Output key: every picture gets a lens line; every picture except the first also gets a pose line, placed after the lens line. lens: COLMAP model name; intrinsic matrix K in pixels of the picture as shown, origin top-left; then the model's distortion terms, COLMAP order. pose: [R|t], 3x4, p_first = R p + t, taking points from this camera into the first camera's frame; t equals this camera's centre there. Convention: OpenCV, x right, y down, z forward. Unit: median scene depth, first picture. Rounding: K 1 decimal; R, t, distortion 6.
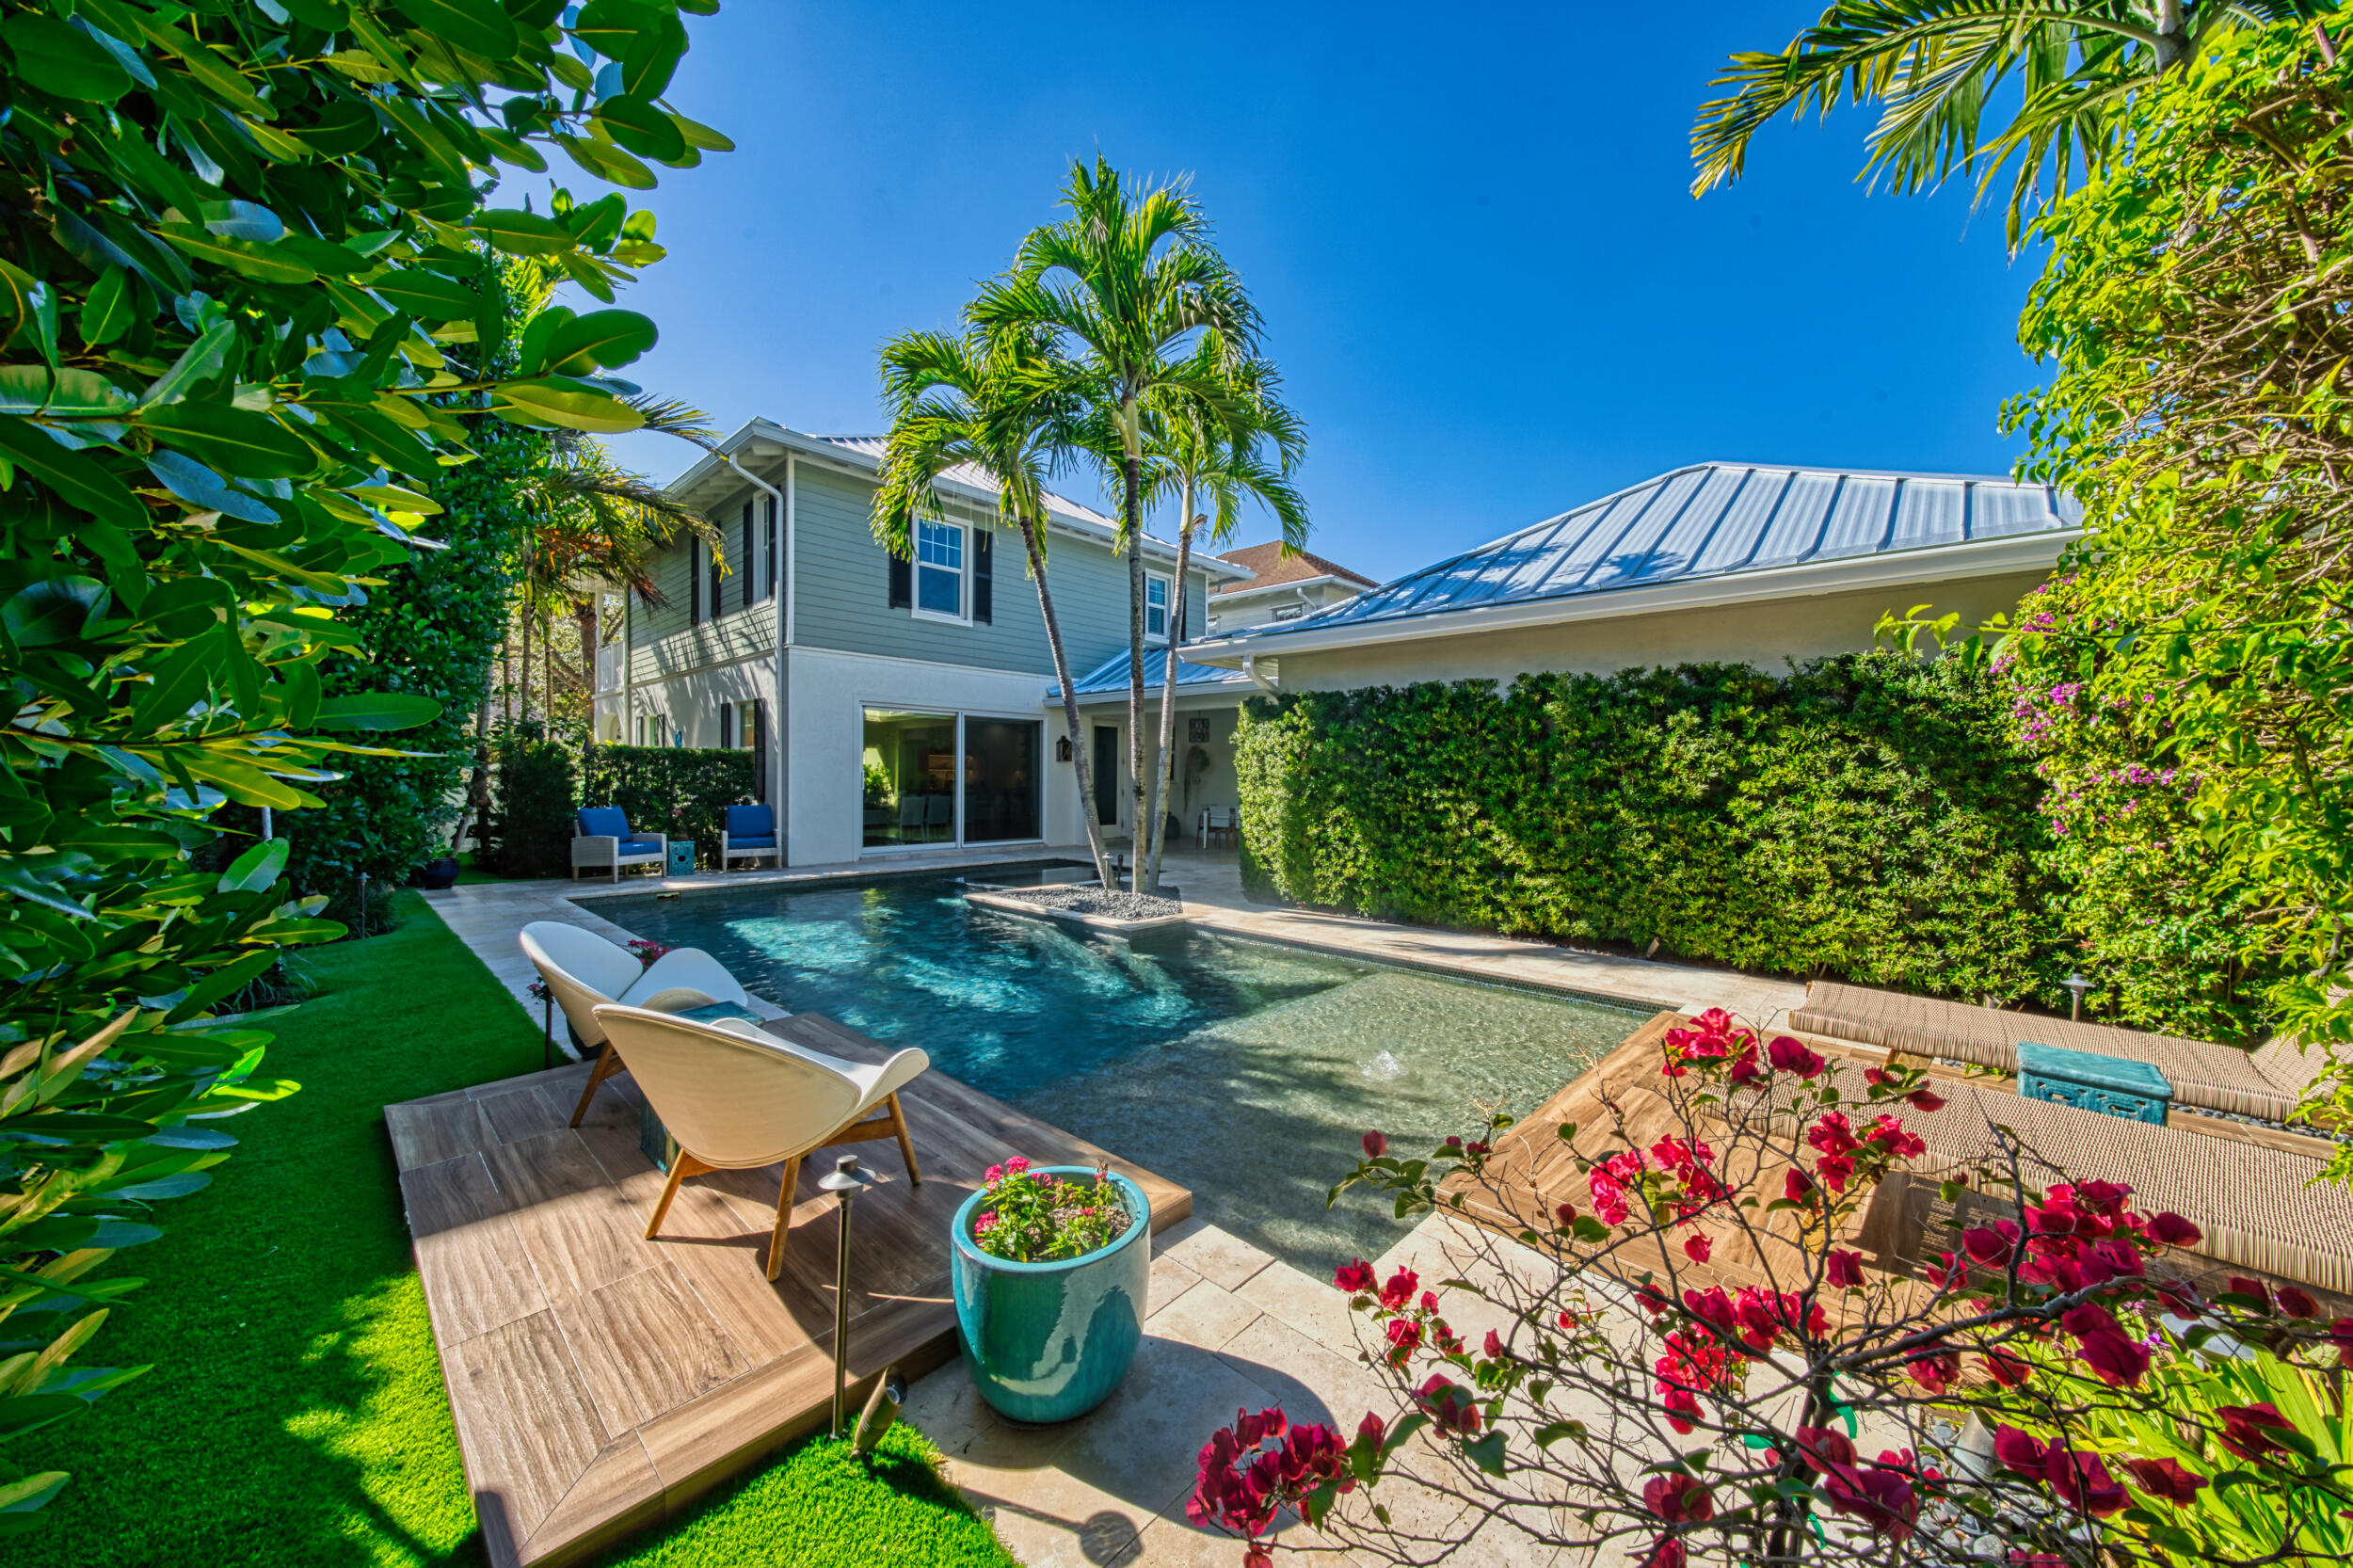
lens RADIAL K [[824.1, 0, 1185.5], [0, 824.1, 783.1], [0, 0, 1]] dist [-0.002476, 0.000312]
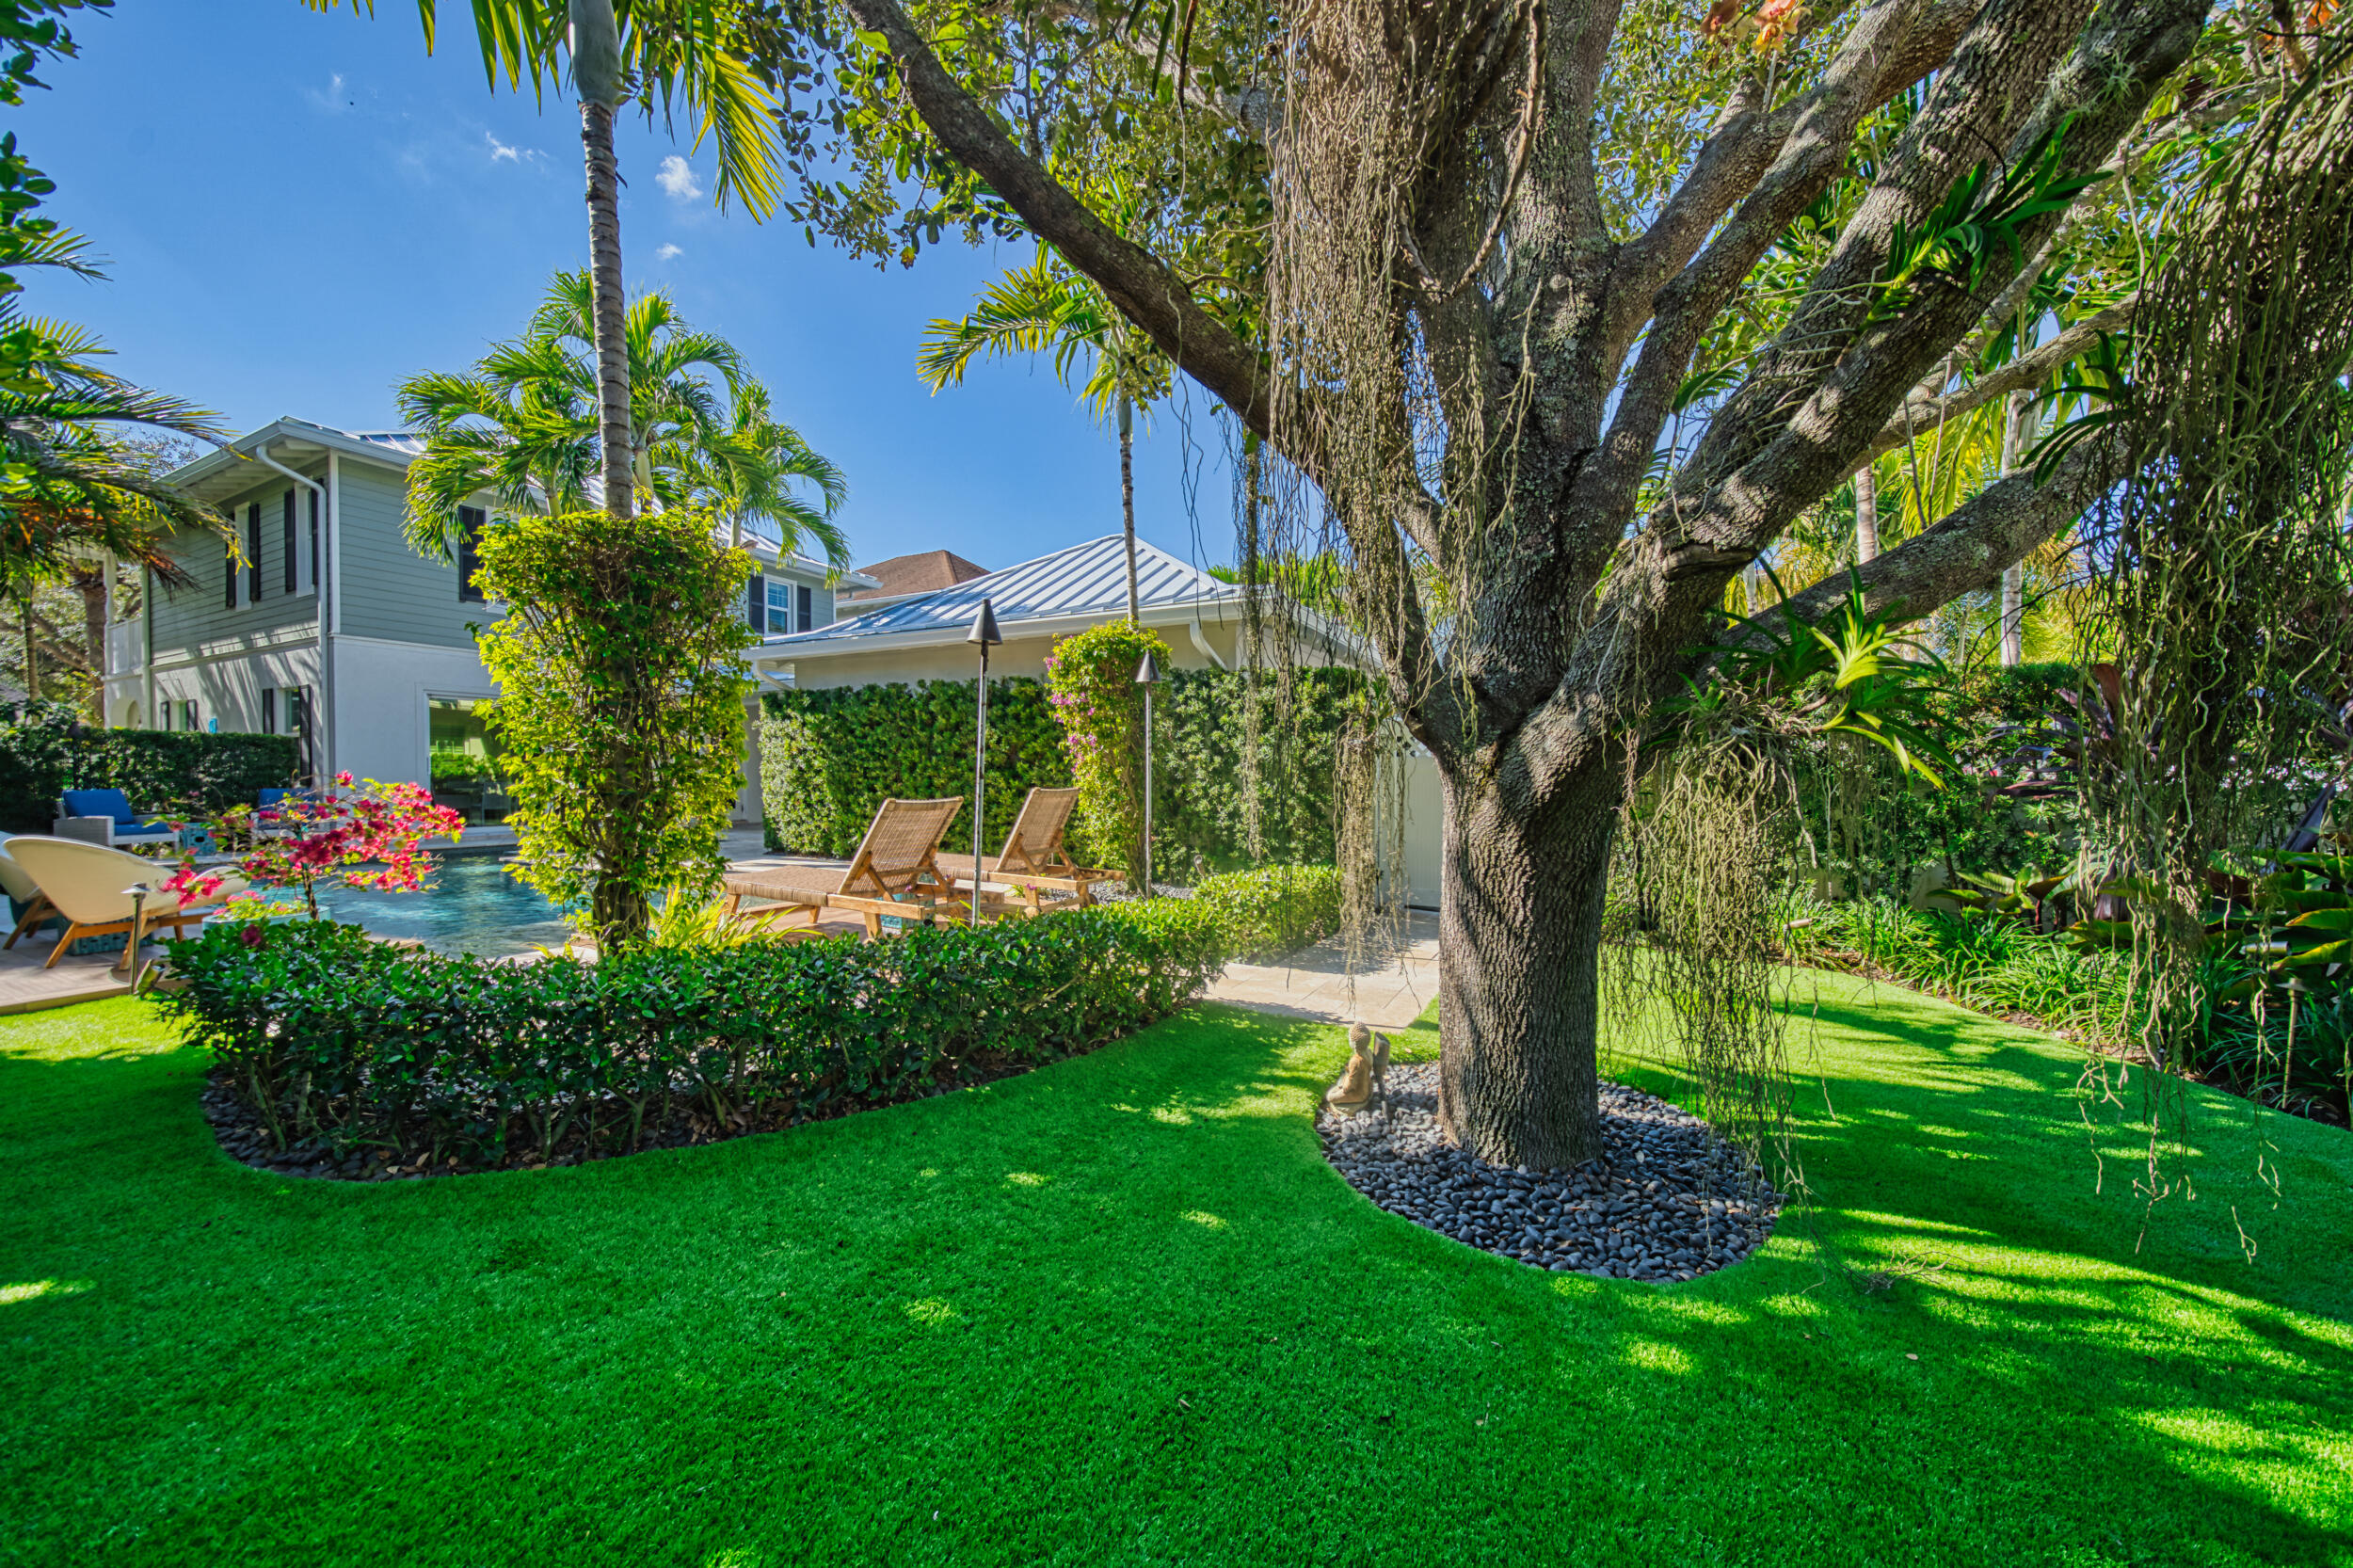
lens RADIAL K [[824.1, 0, 1185.5], [0, 824.1, 783.1], [0, 0, 1]] dist [-0.002476, 0.000312]
pose [[0.960504, -0.008998, 0.278122, 0.267685], [0.008697, 0.999959, 0.002319, 0.028531], [-0.278132, 0.000192, 0.960543, -0.304452]]
